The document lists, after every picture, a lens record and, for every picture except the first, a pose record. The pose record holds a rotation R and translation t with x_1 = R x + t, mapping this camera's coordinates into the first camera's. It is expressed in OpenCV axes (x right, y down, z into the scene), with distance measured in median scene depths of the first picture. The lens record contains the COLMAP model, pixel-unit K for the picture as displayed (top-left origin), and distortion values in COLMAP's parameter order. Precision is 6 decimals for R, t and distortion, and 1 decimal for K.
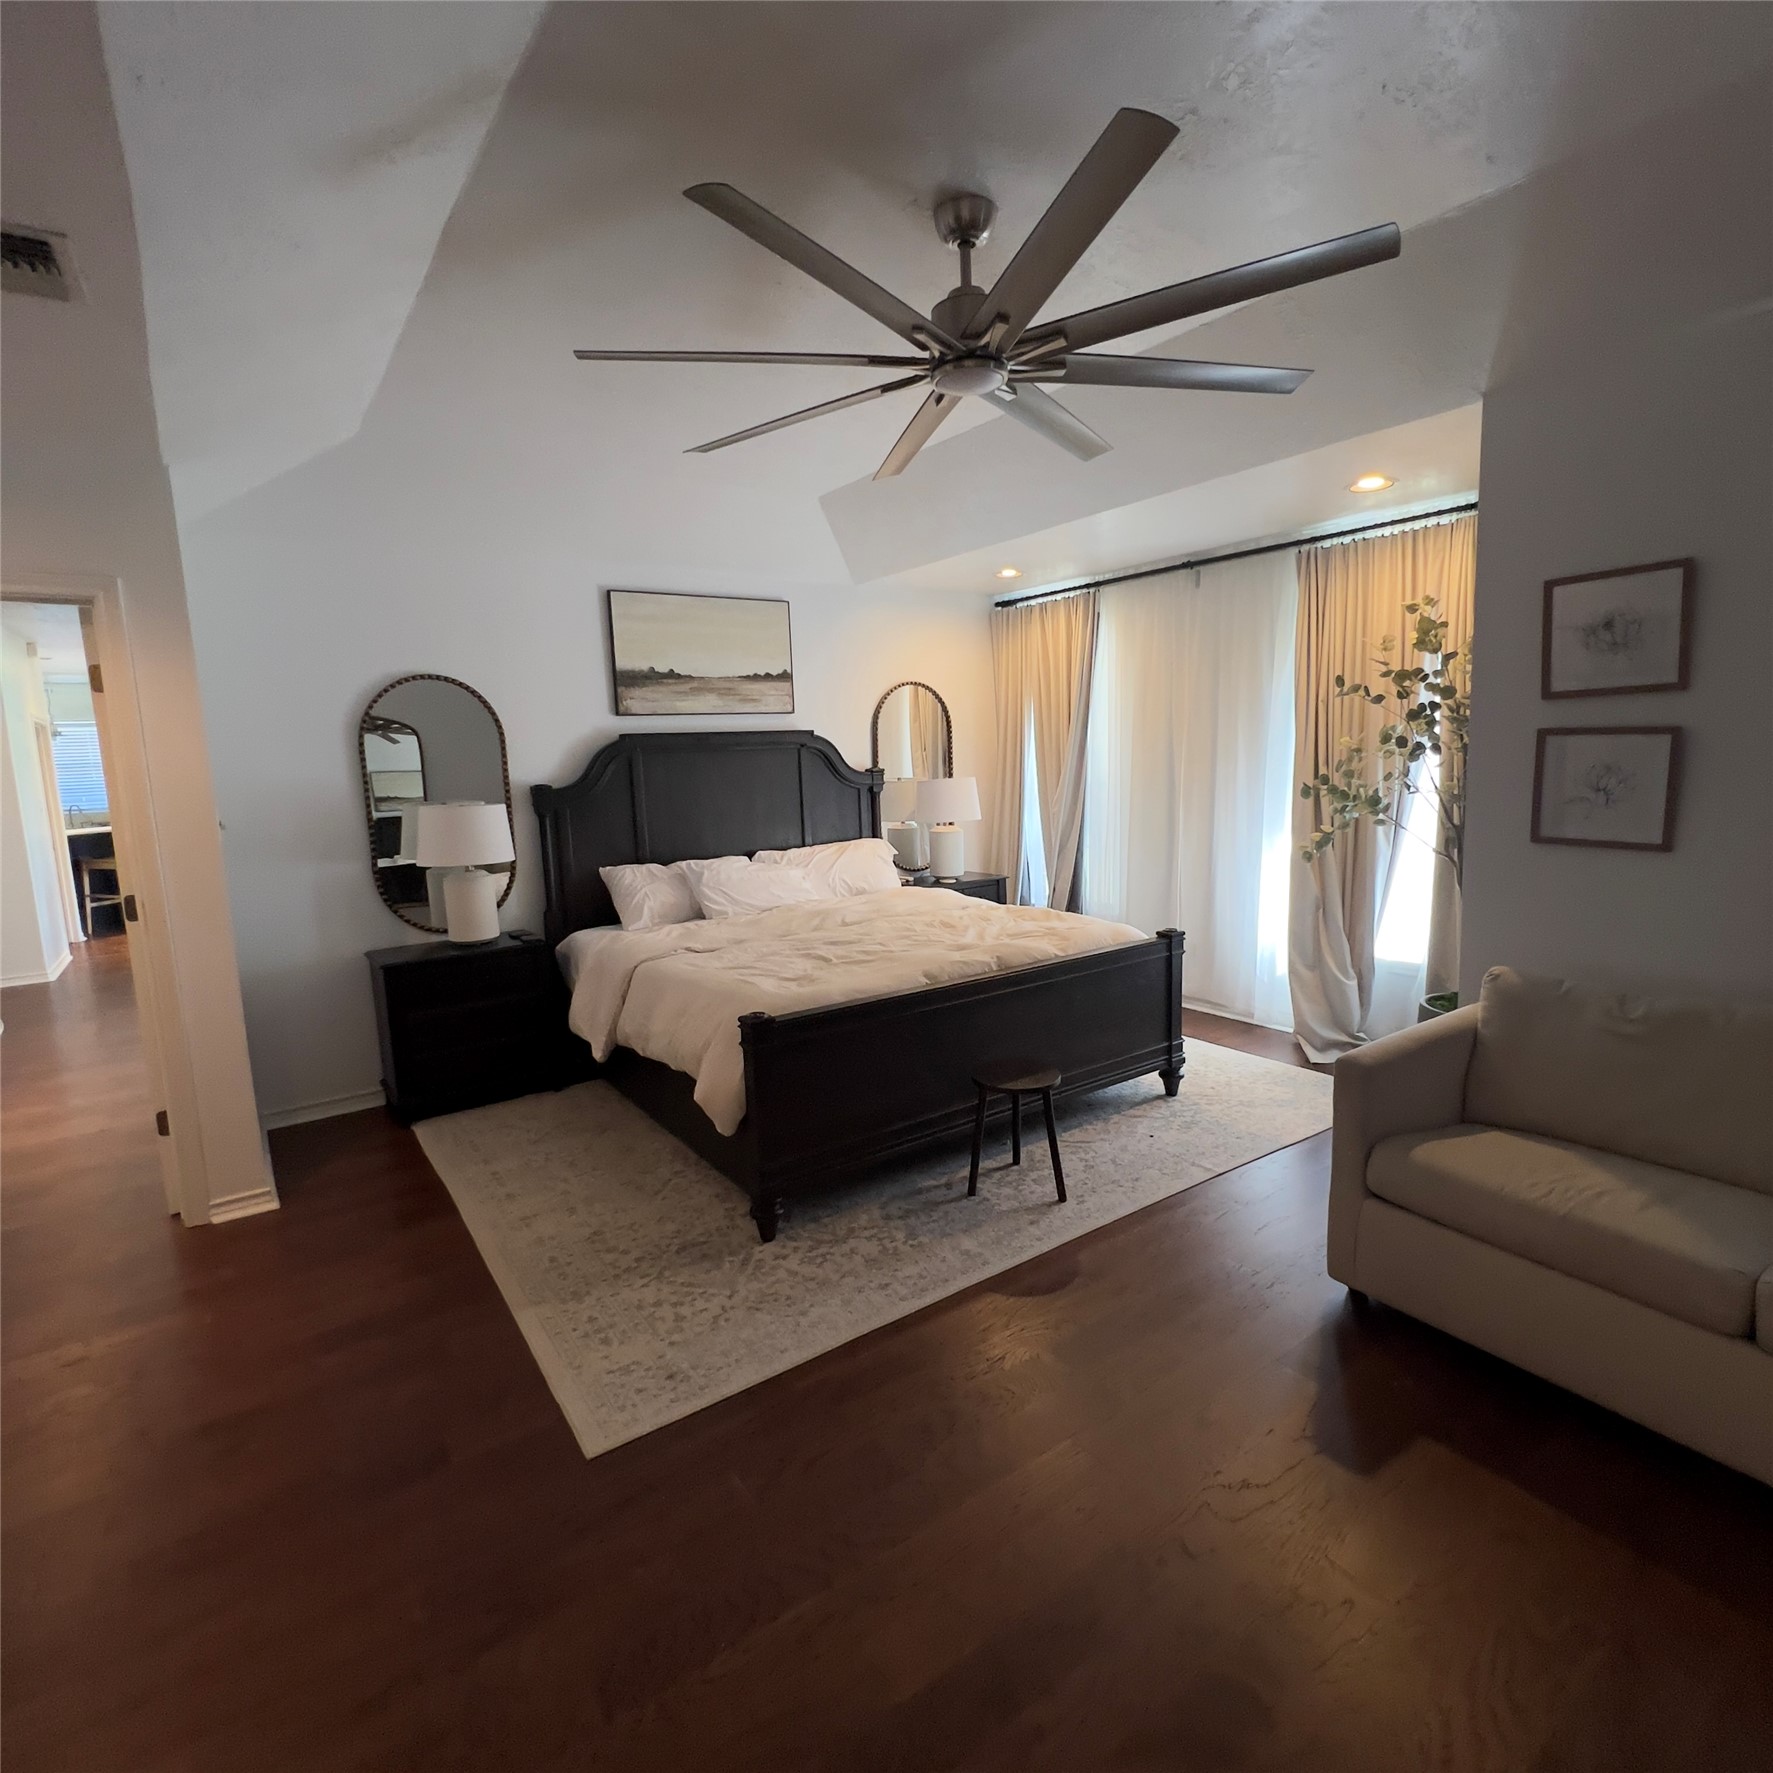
lens RADIAL K [[937.6, 0, 886.1], [0, 937.6, 879.9], [0, 0, 1]] dist [0.001823, 0.000313]
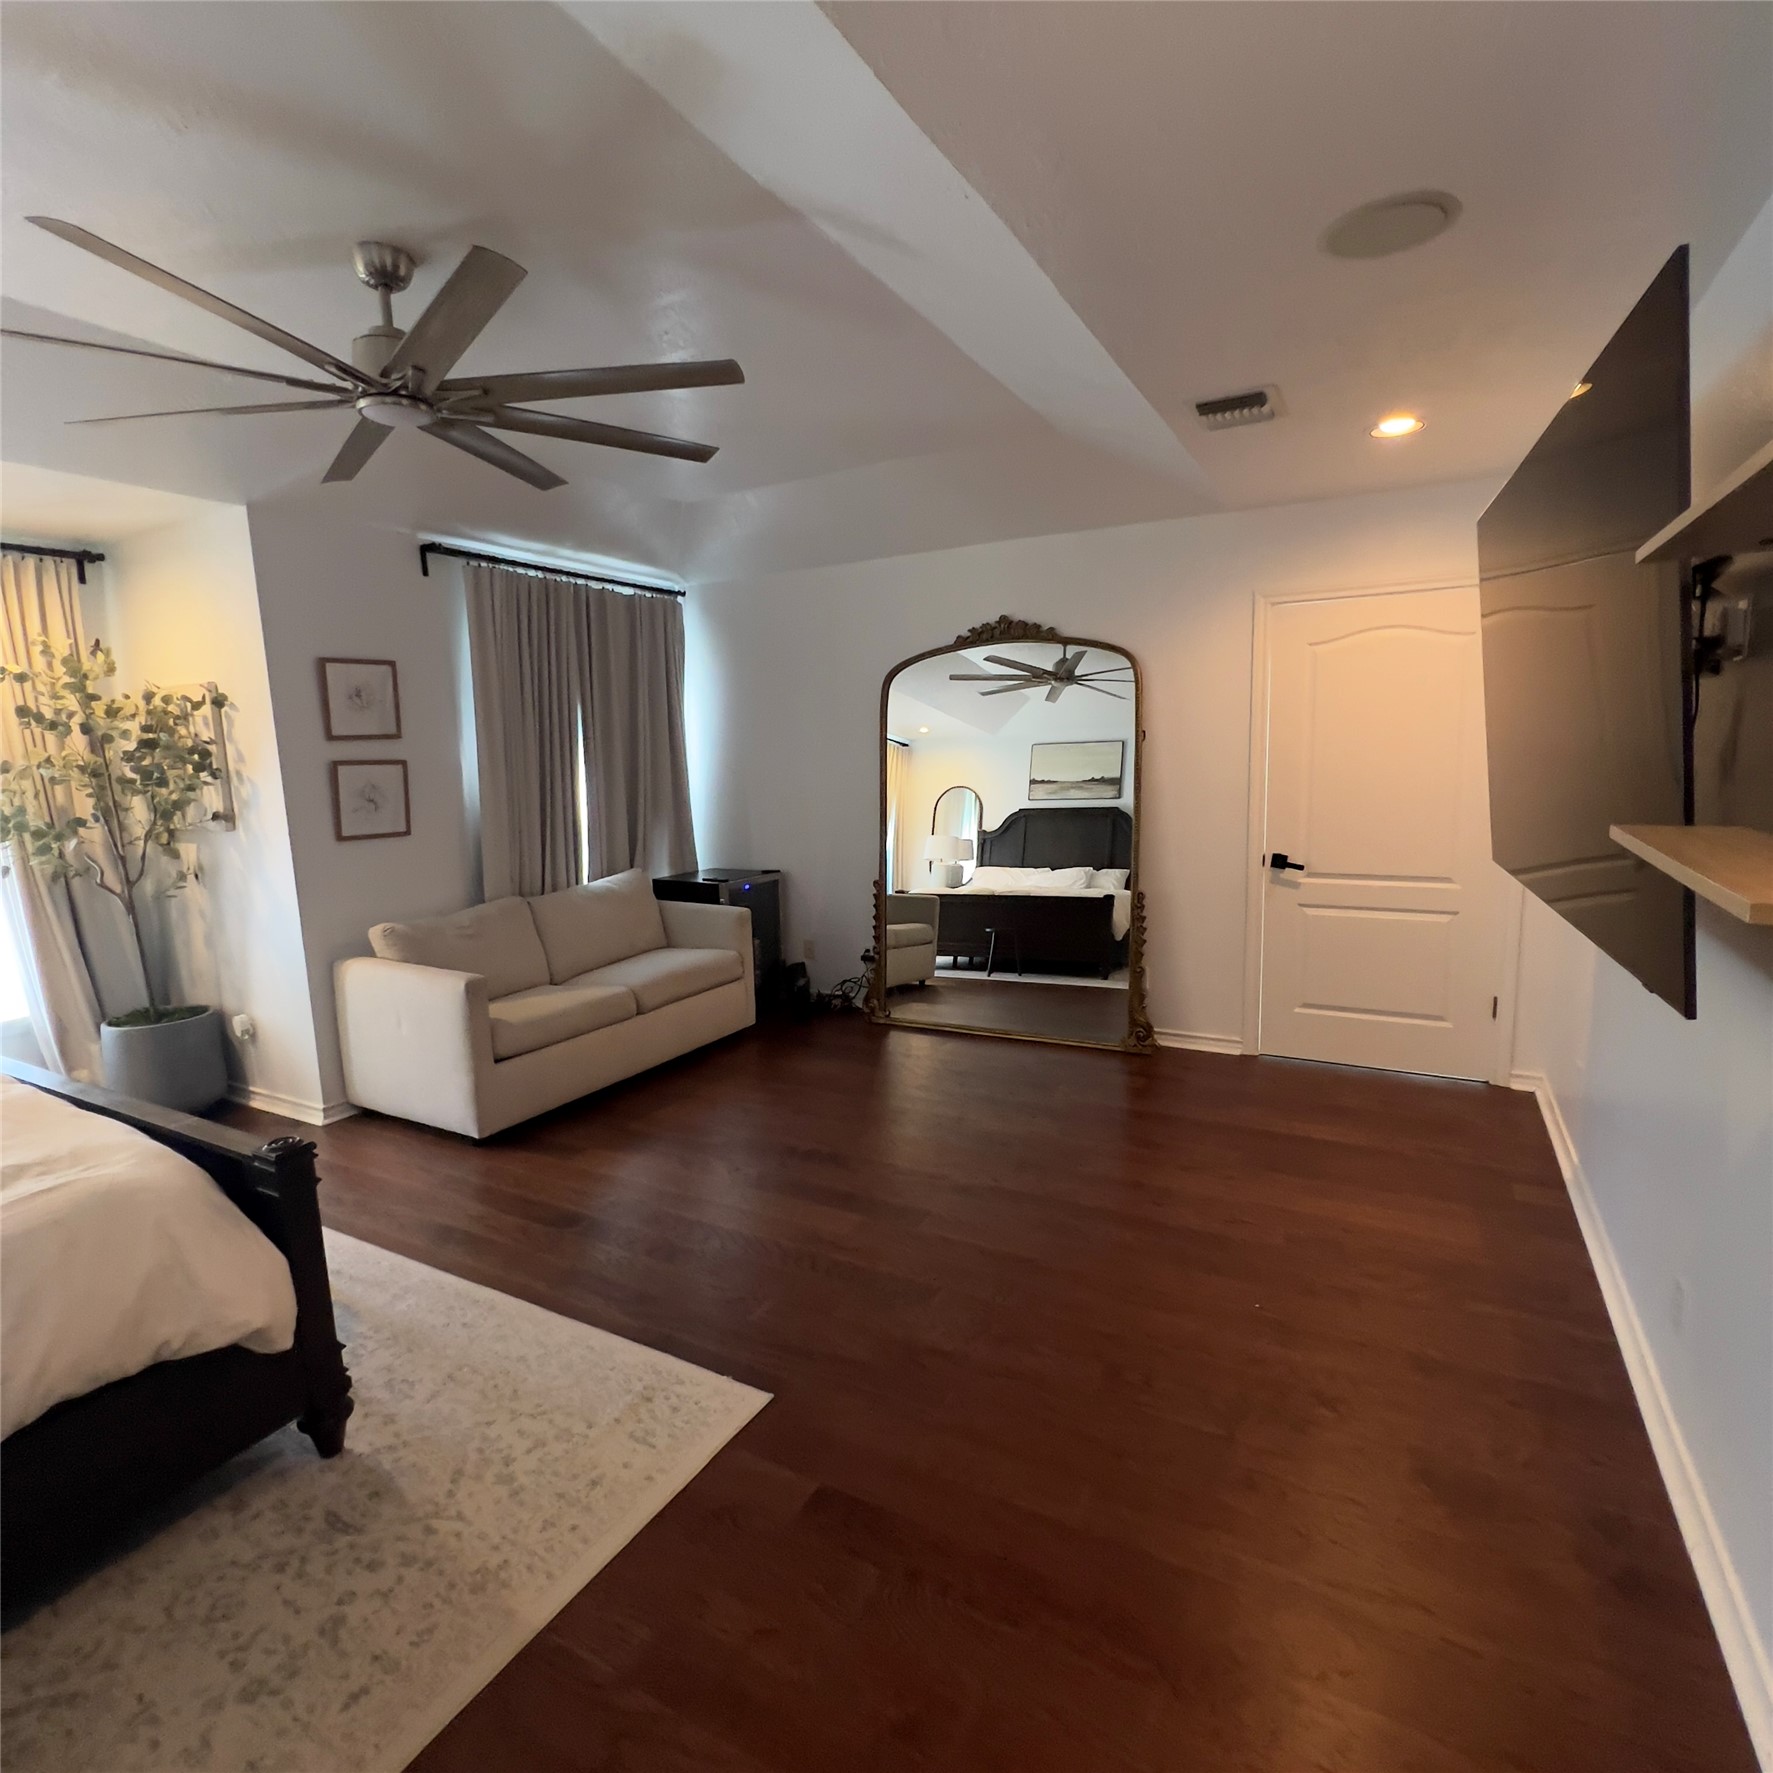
lens RADIAL K [[937.6, 0, 886.1], [0, 937.6, 879.9], [0, 0, 1]] dist [0.001823, 0.000313]
pose [[-0.427761, -0.069872, 0.901187, -1.001558], [0.184994, 0.969136, 0.162950, -0.066956], [-0.884758, 0.236418, -0.401633, 0.924443]]
